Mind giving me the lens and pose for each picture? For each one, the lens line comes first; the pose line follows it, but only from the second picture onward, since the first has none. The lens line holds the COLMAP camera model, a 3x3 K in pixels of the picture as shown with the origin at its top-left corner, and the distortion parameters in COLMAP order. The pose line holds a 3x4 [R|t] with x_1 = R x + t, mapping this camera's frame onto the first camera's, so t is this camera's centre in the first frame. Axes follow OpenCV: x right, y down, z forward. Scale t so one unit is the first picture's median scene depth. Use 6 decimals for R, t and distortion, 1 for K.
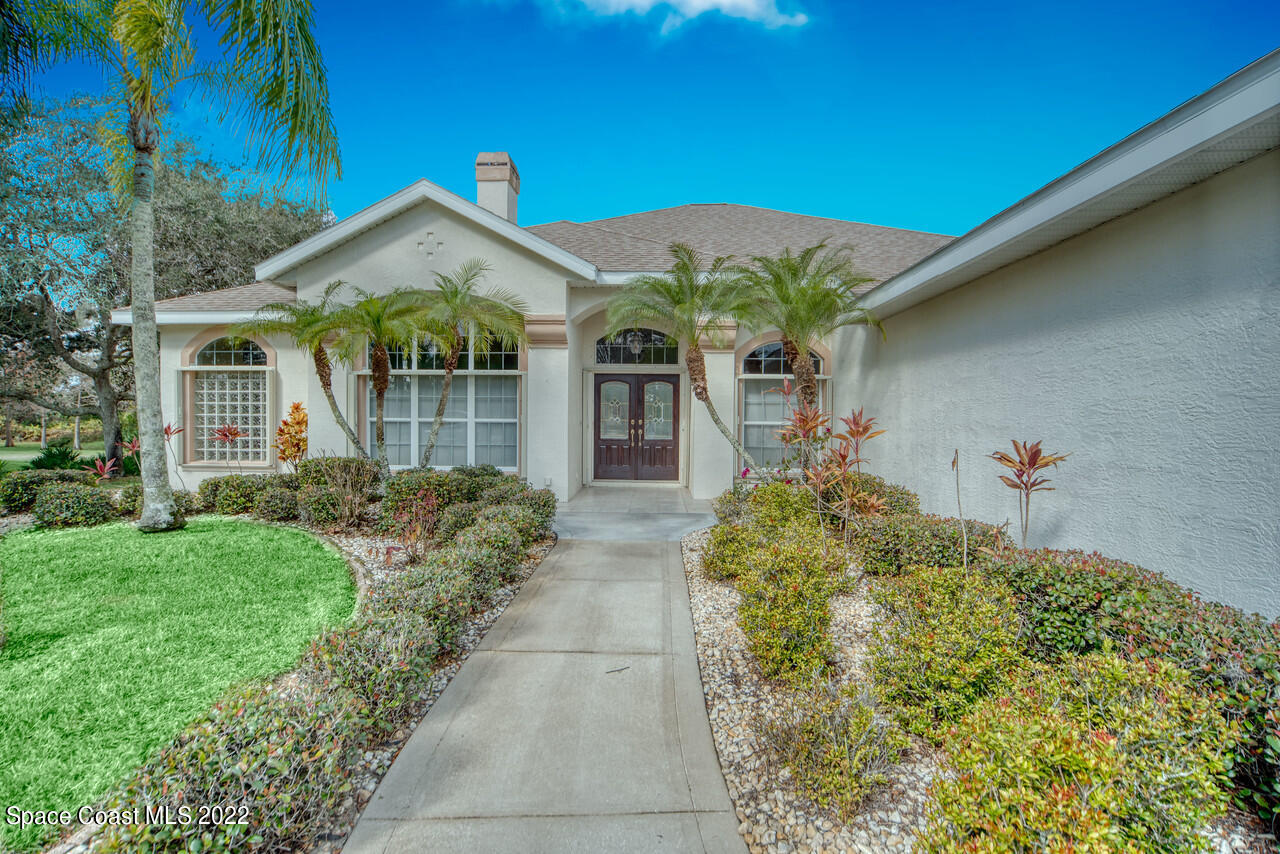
lens RADIAL K [[720.3, 0, 640.0], [0, 720.3, 427.0], [0, 0, 1]] dist [-0.000223, -0.000043]
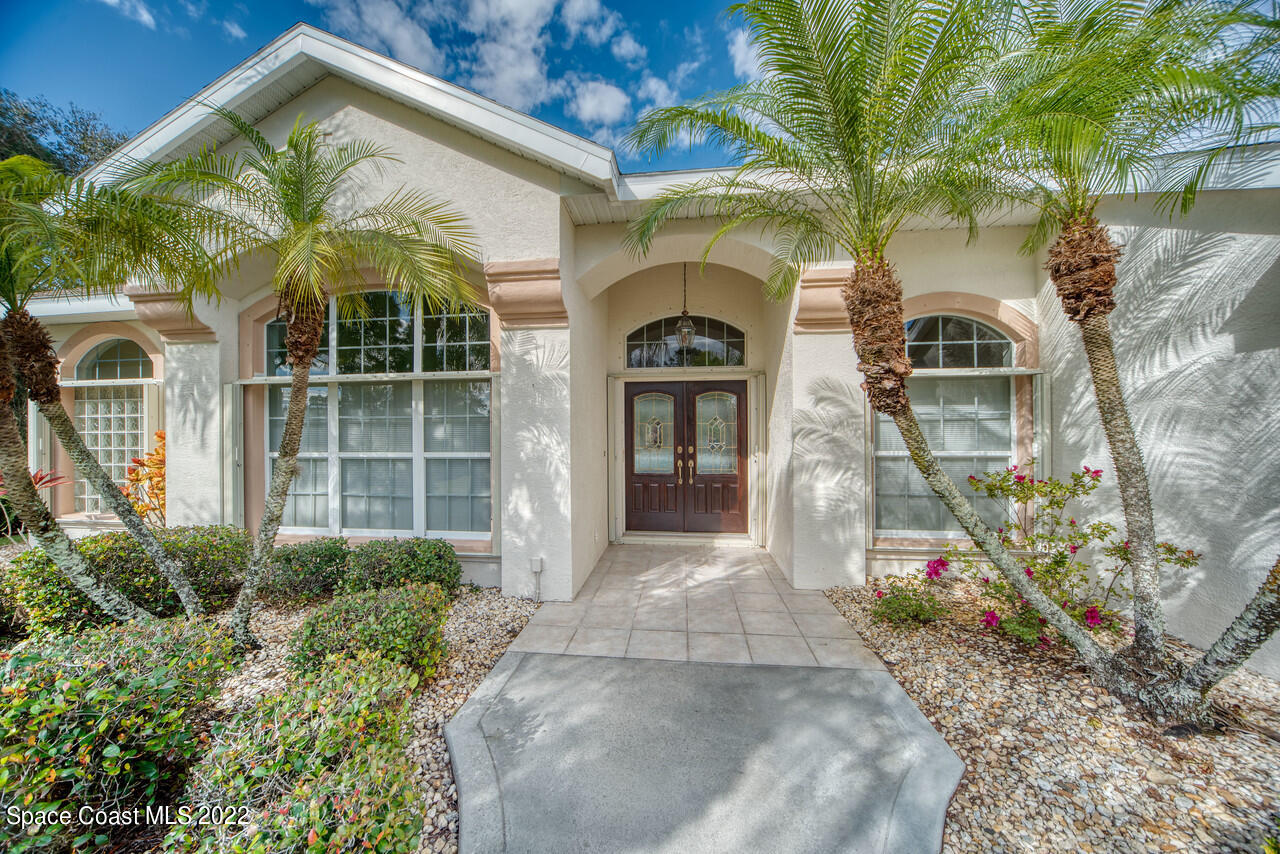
lens RADIAL K [[437.2, 0, 640.0], [0, 437.2, 427.0], [0, 0, 1]] dist [0.000062, 0.000044]
pose [[0.997470, -0.015336, -0.069418, -0.021573], [0.013487, 0.999544, -0.027033, -0.020497], [0.069801, 0.026028, 0.997221, 0.642465]]
